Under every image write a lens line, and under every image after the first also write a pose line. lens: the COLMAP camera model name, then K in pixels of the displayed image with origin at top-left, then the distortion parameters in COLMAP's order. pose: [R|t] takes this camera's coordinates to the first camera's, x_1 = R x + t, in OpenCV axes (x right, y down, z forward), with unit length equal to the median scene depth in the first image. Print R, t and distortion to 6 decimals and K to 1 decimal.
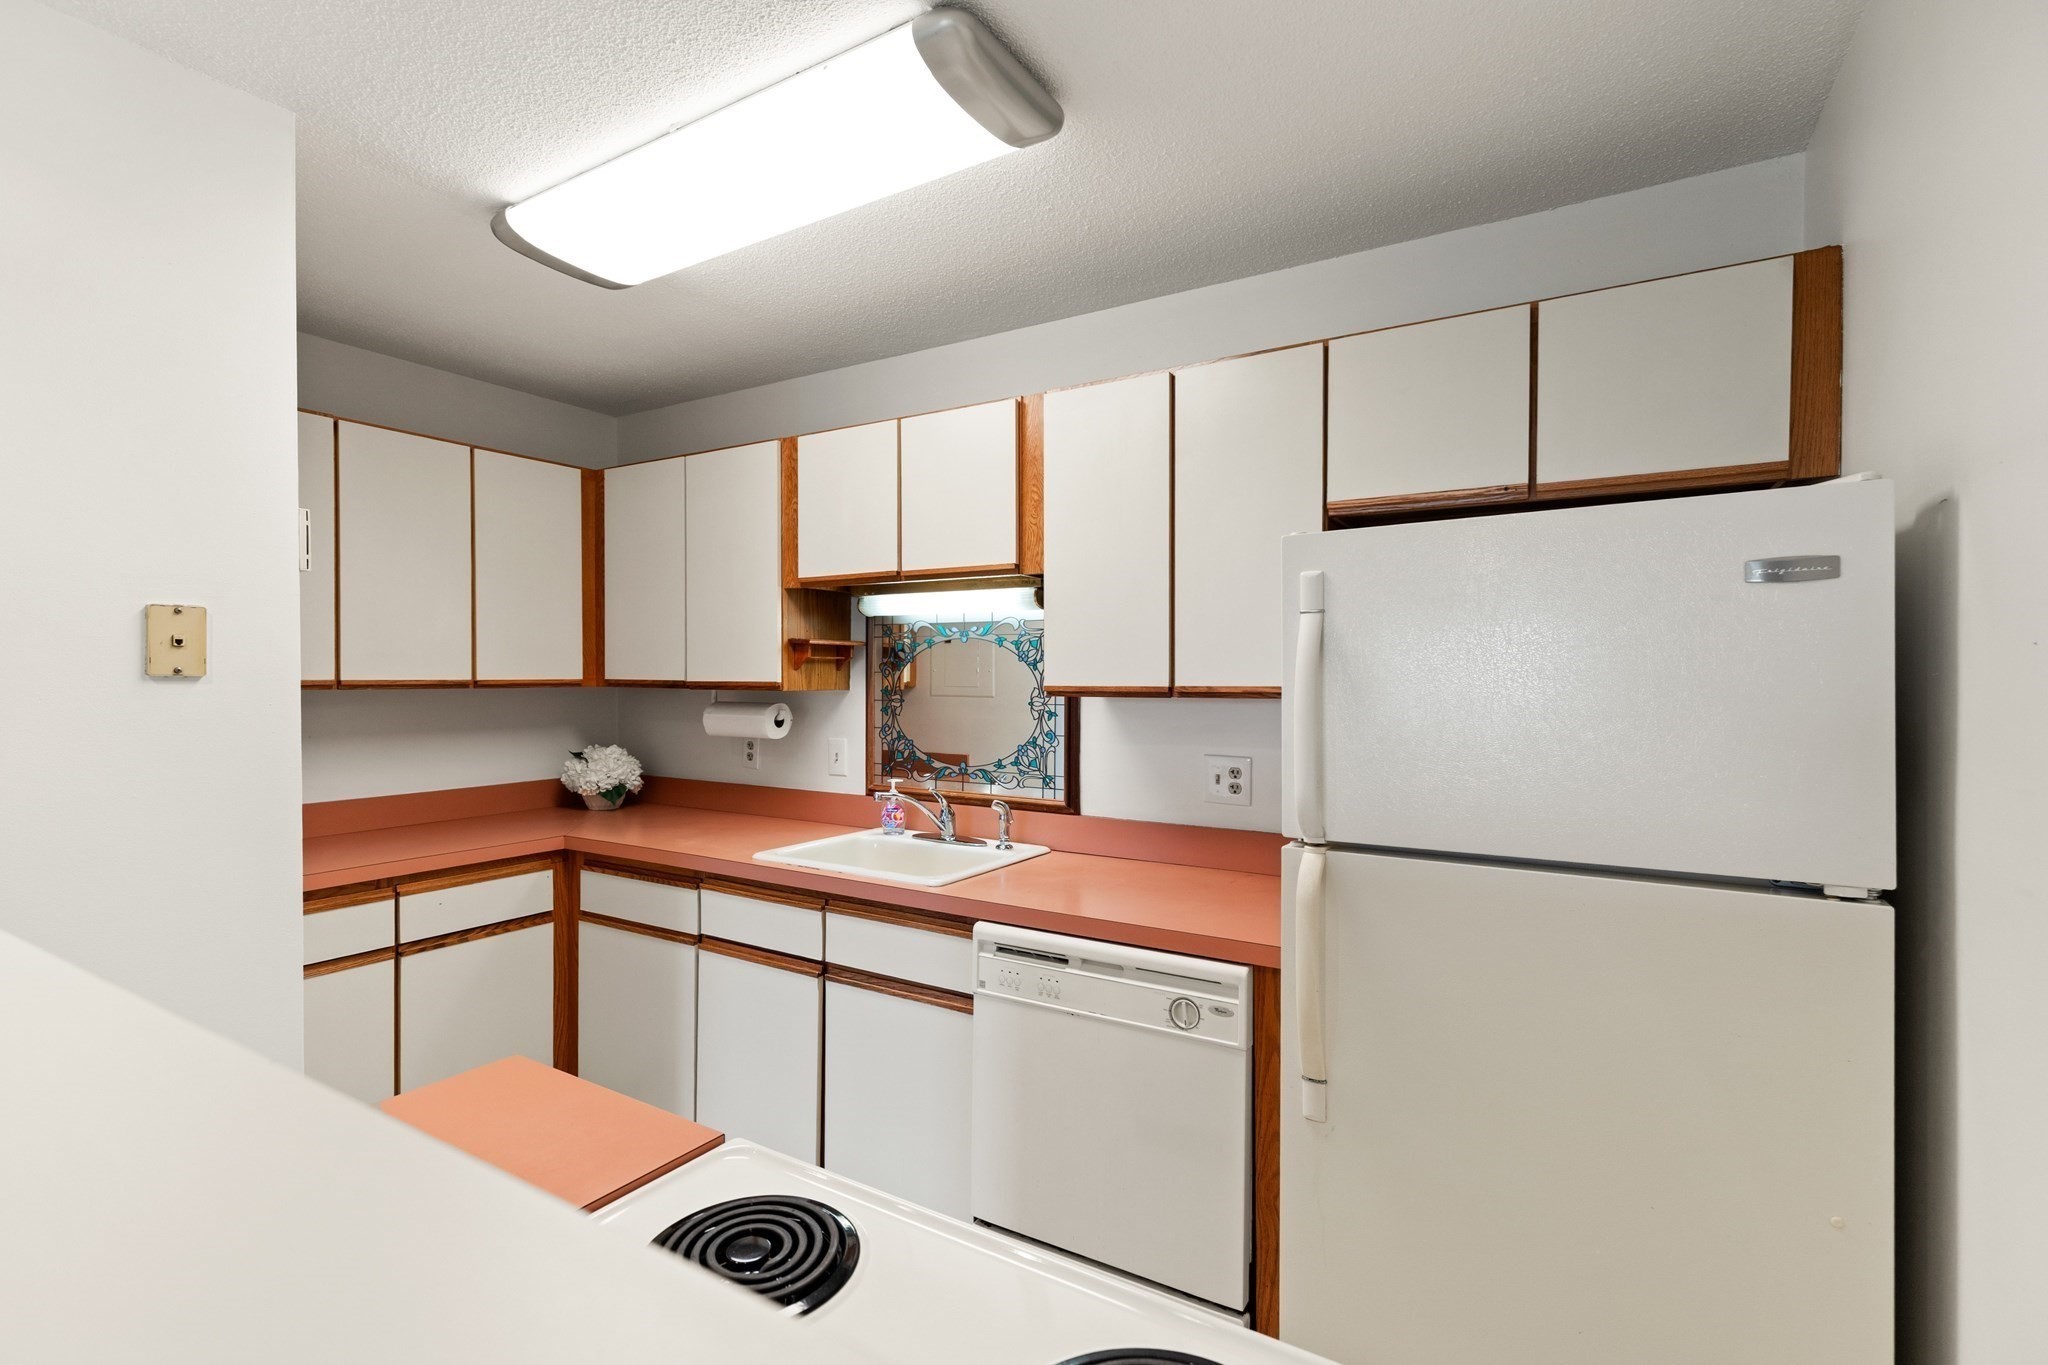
lens RADIAL K [[939.0, 0, 1013.5], [0, 939.0, 684.7], [0, 0, 1]] dist [0.009907, -0.000303]
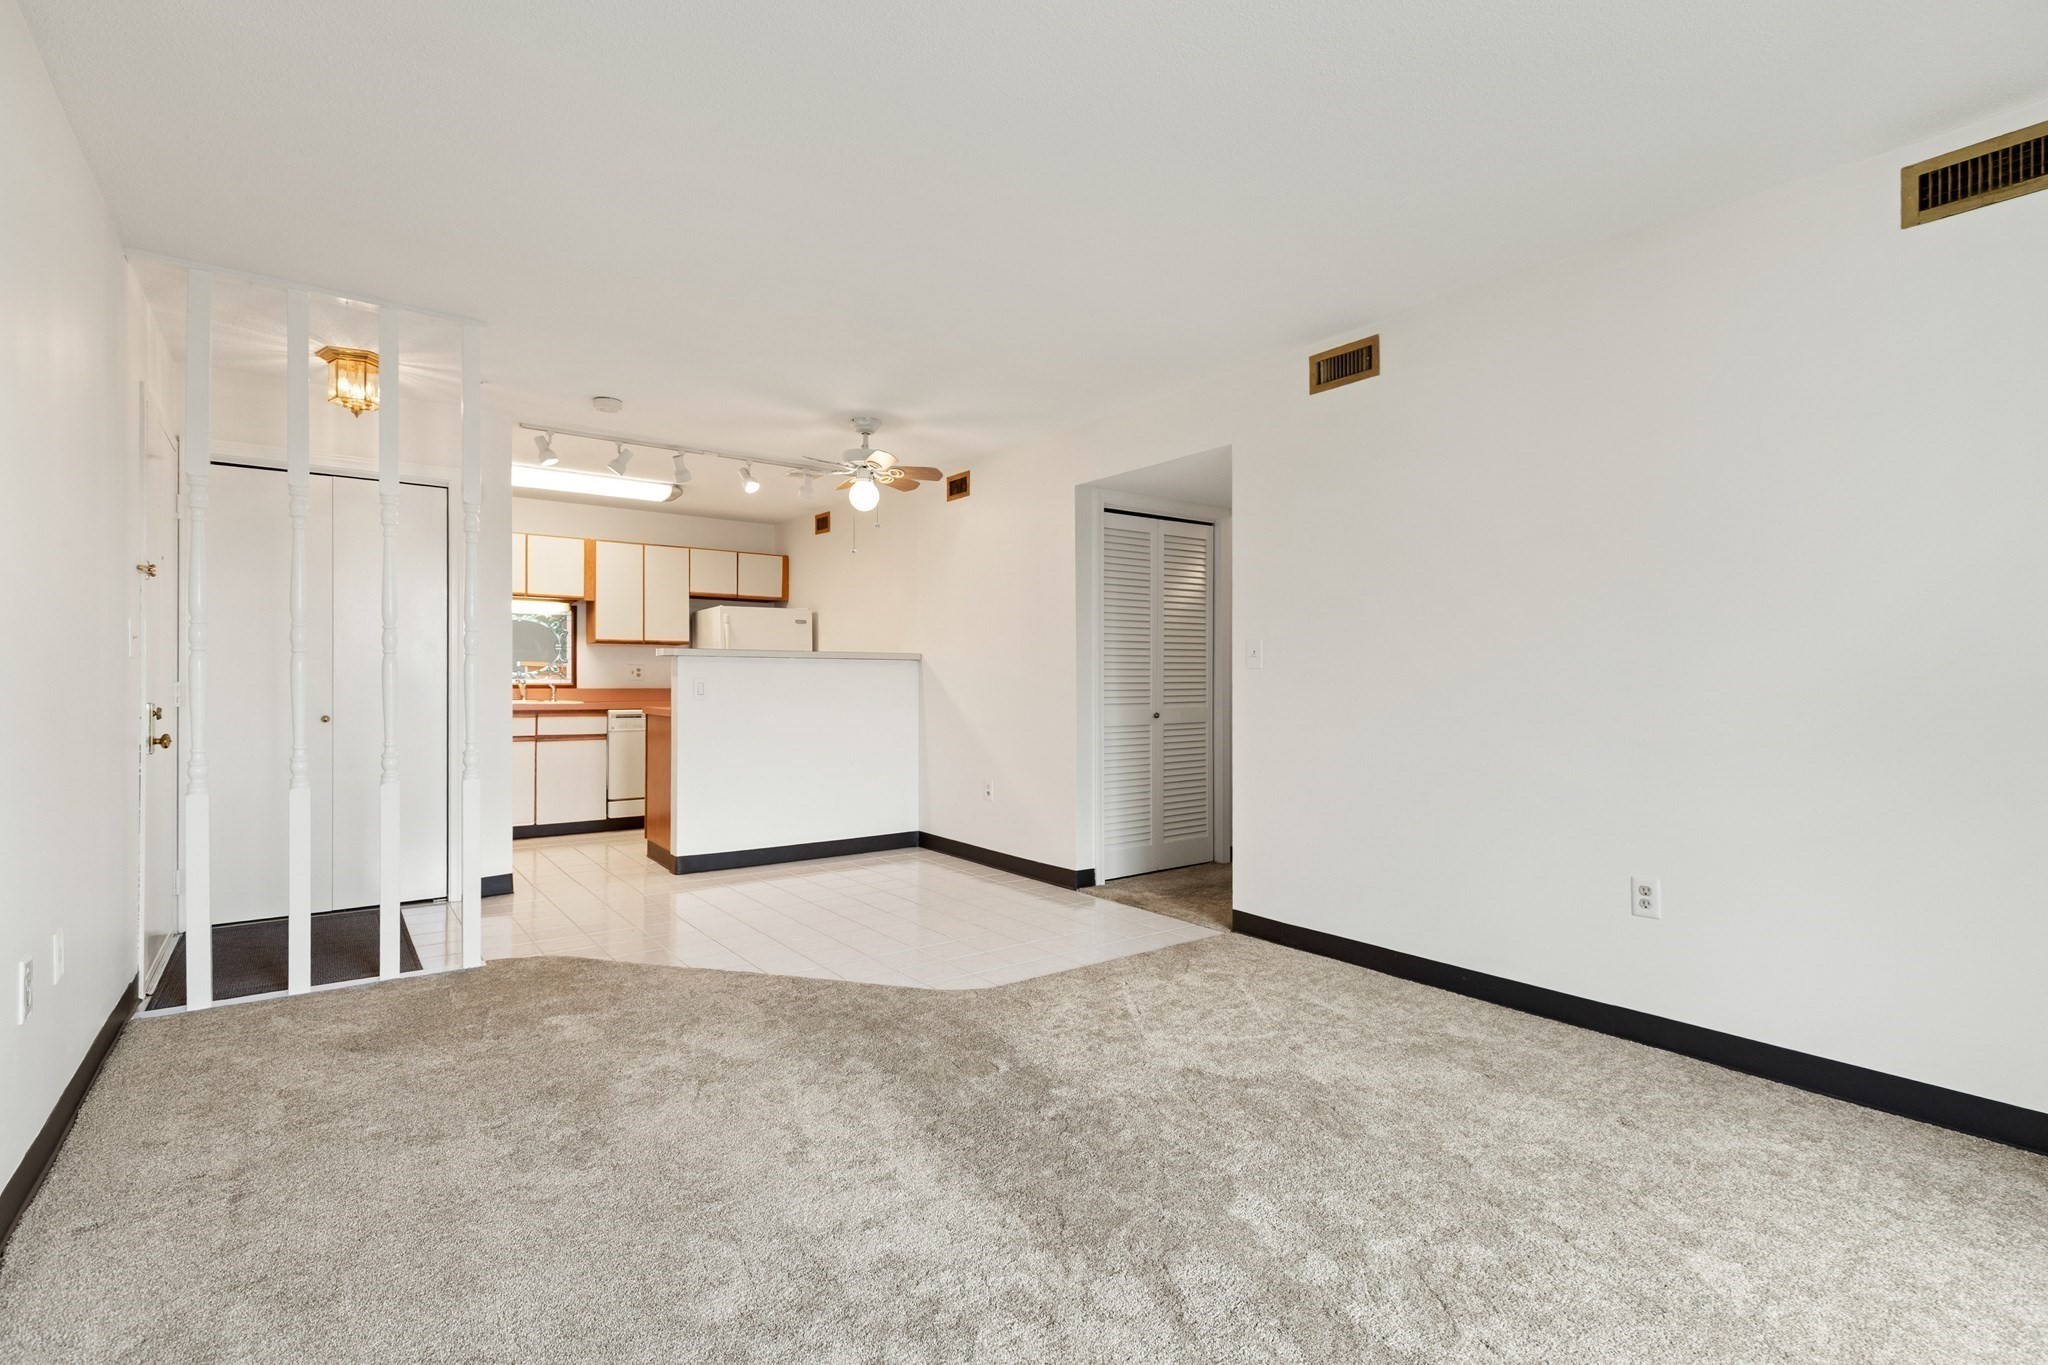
lens RADIAL K [[939.0, 0, 1013.5], [0, 939.0, 684.7], [0, 0, 1]] dist [0.009907, -0.000303]
pose [[0.371741, -0.005784, 0.928319, -1.967986], [0.005452, 0.999977, 0.004047, 0.123583], [-0.928321, 0.003557, 0.371764, -1.170887]]
